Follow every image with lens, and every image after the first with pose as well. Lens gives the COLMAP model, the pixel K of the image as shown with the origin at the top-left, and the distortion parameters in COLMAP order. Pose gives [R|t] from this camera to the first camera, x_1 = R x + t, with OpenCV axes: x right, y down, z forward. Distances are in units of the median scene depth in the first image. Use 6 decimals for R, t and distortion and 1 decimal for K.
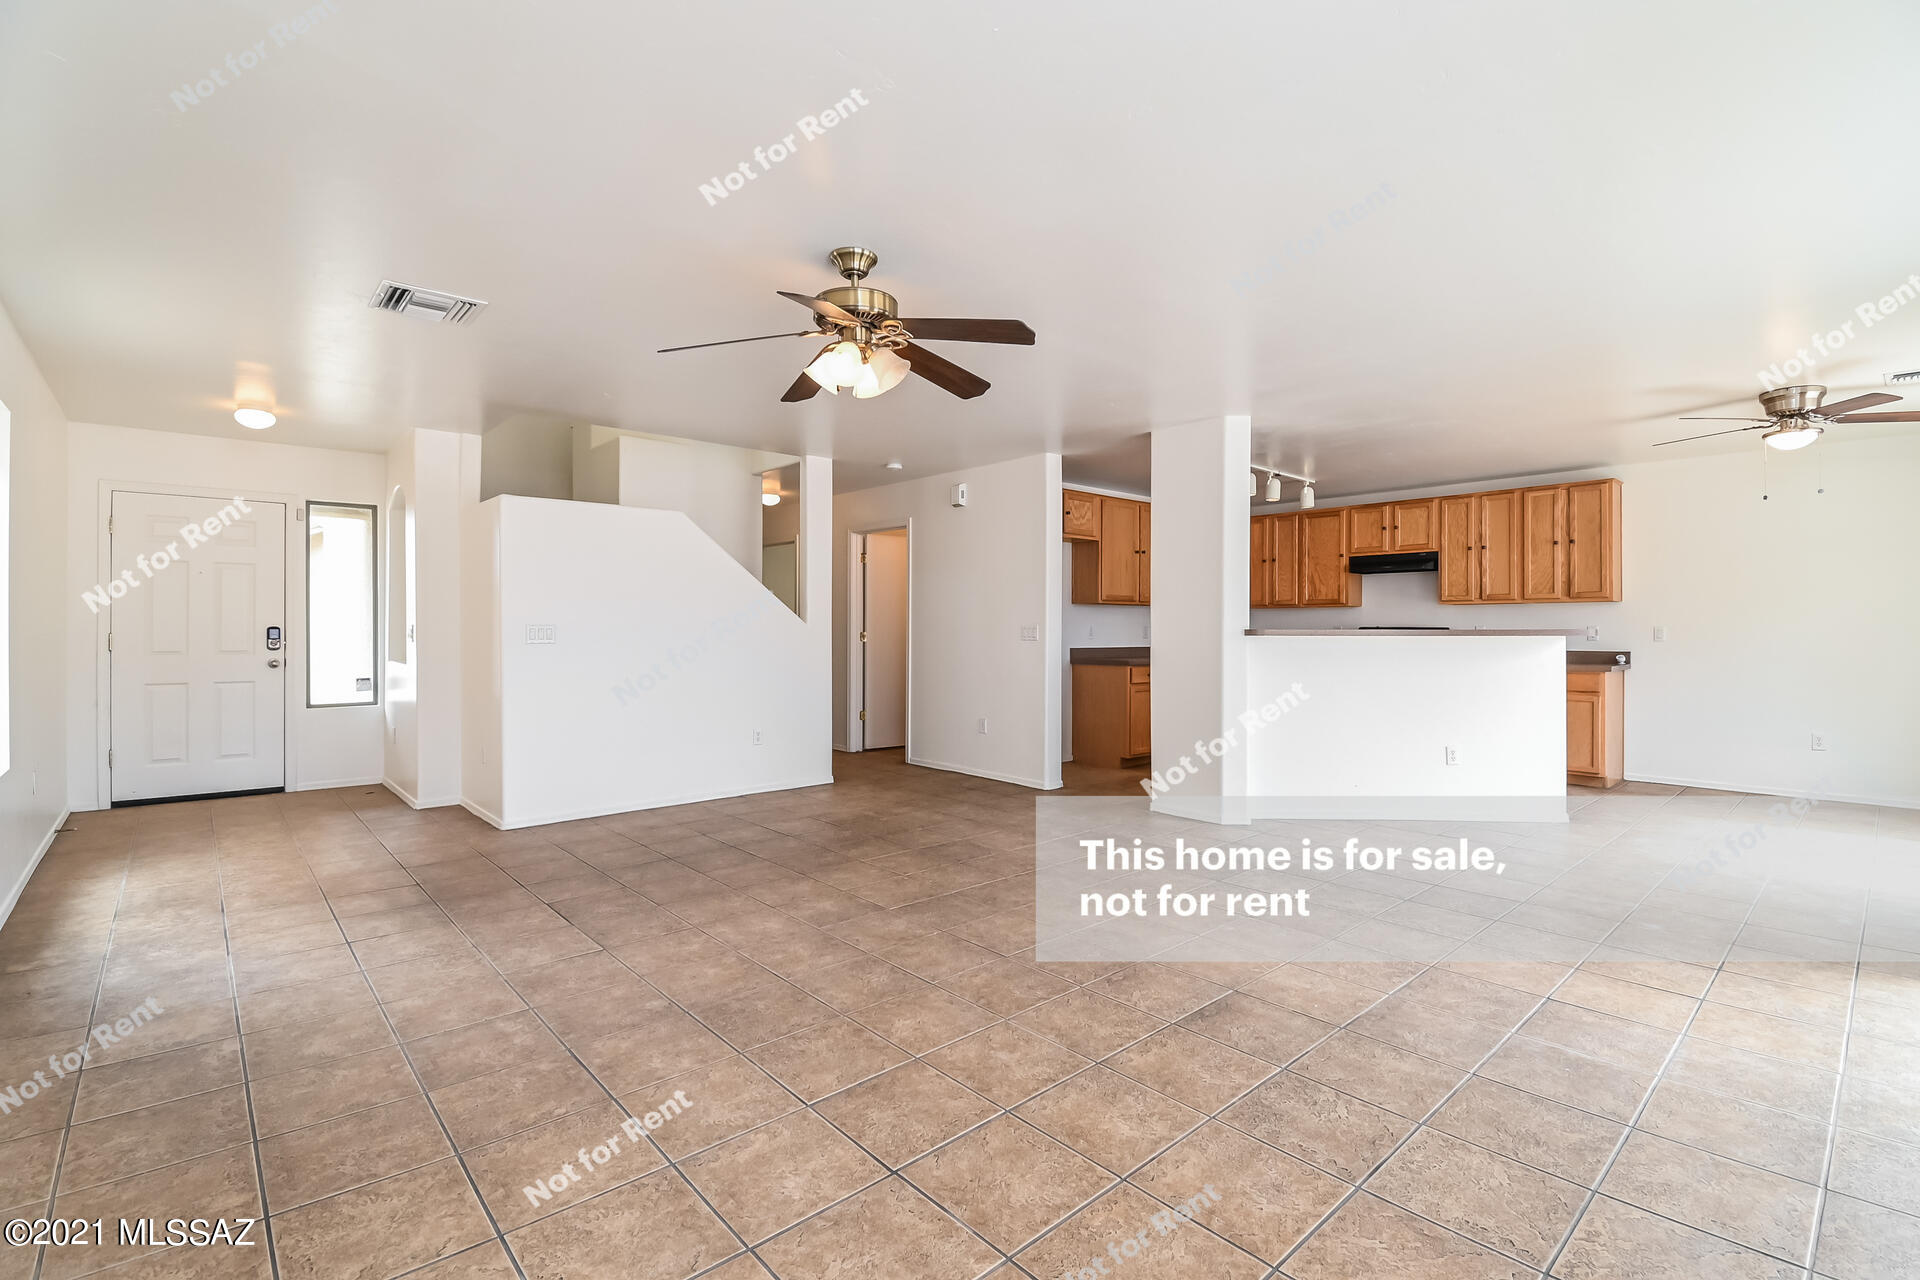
lens RADIAL K [[859.5, 0, 961.7], [0, 859.5, 627.6], [0, 0, 1]] dist [0.004826, -0.000078]
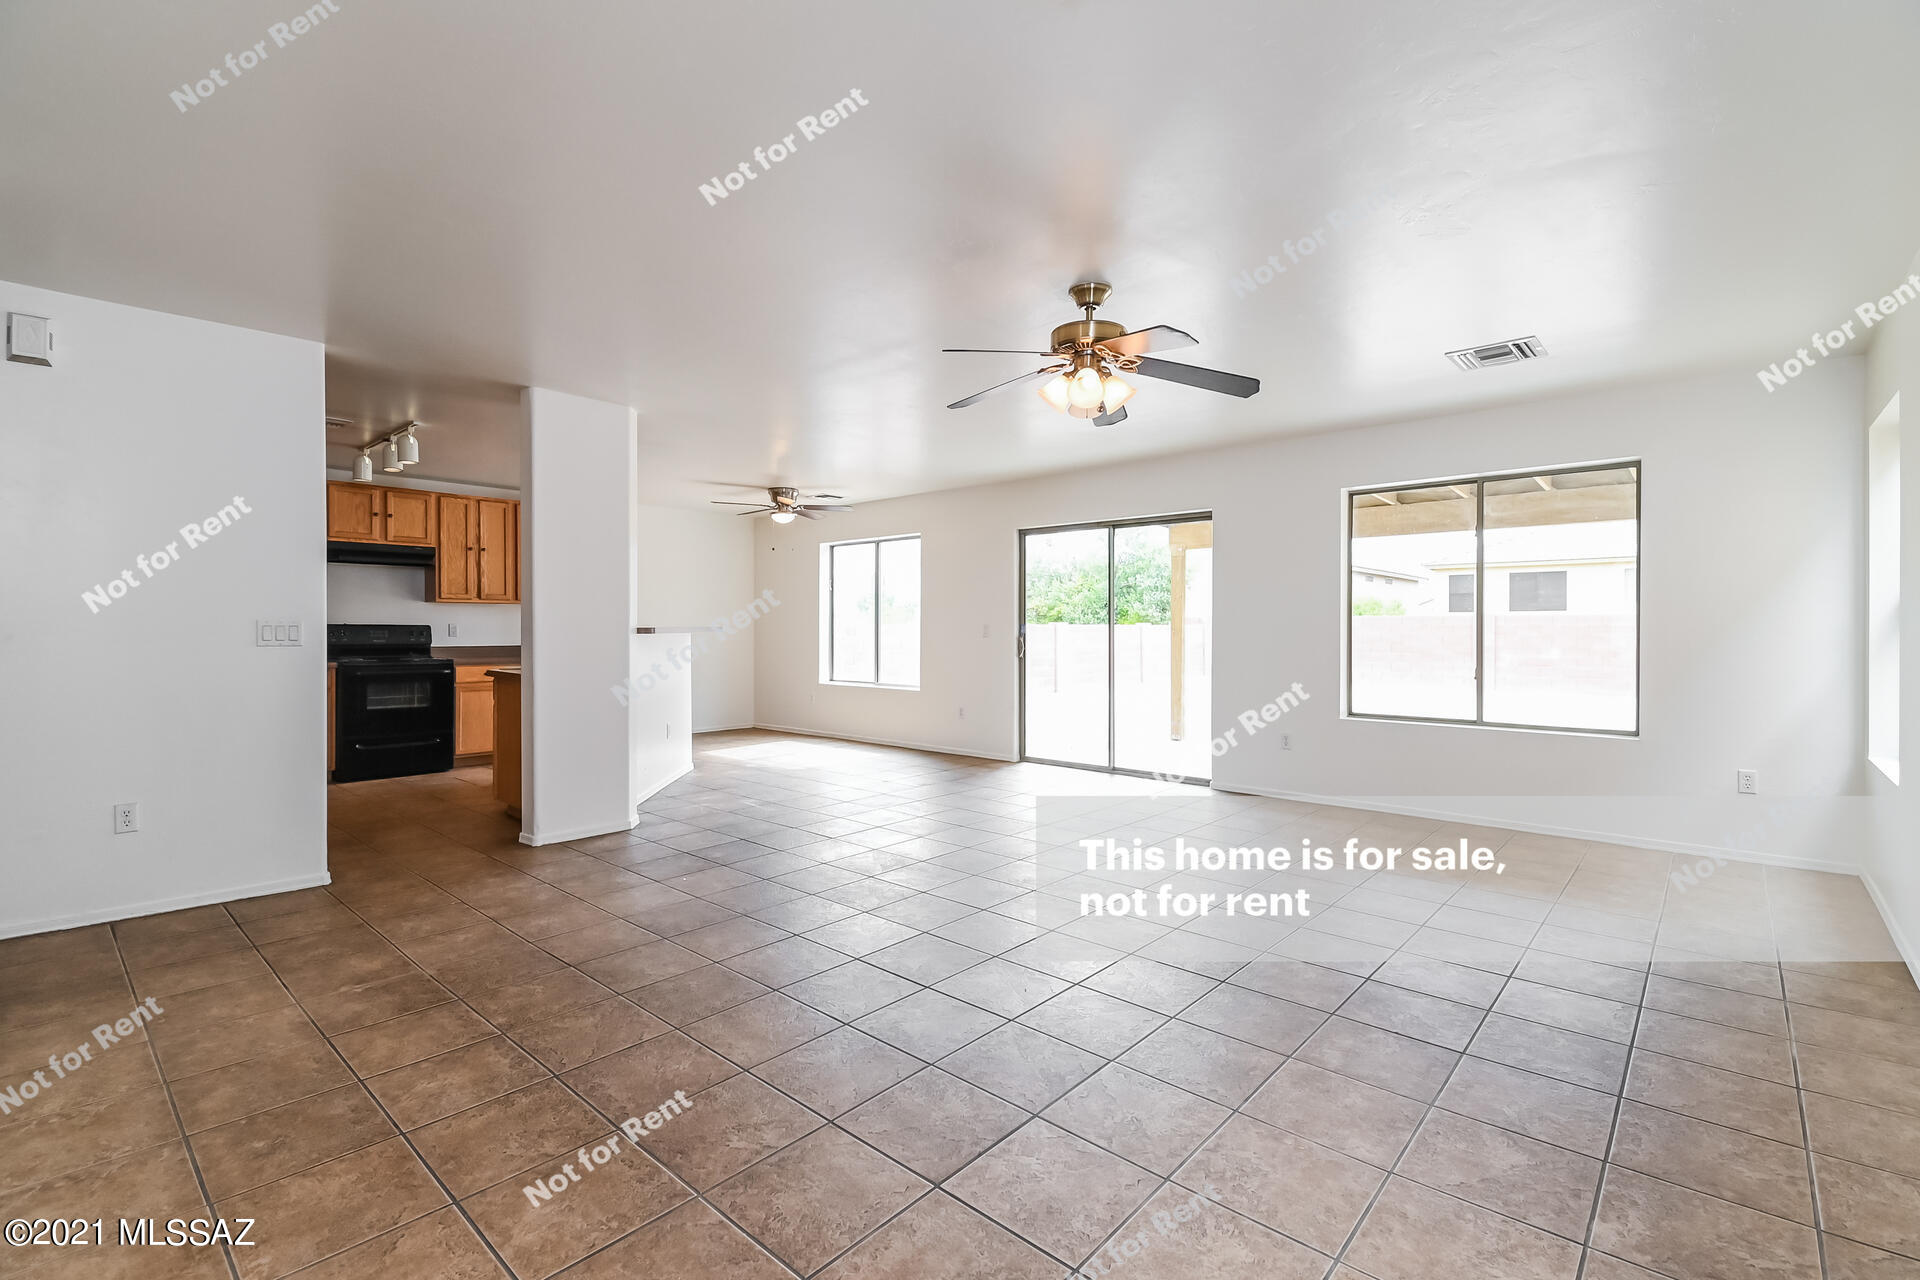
lens RADIAL K [[859.5, 0, 961.1], [0, 859.5, 633.9], [0, 0, 1]] dist [0.004826, -0.000078]
pose [[-0.107166, -0.010049, 0.994190, -0.498596], [0.008138, 0.999907, 0.010984, 0.002855], [-0.994208, 0.009268, -0.107074, 0.536036]]
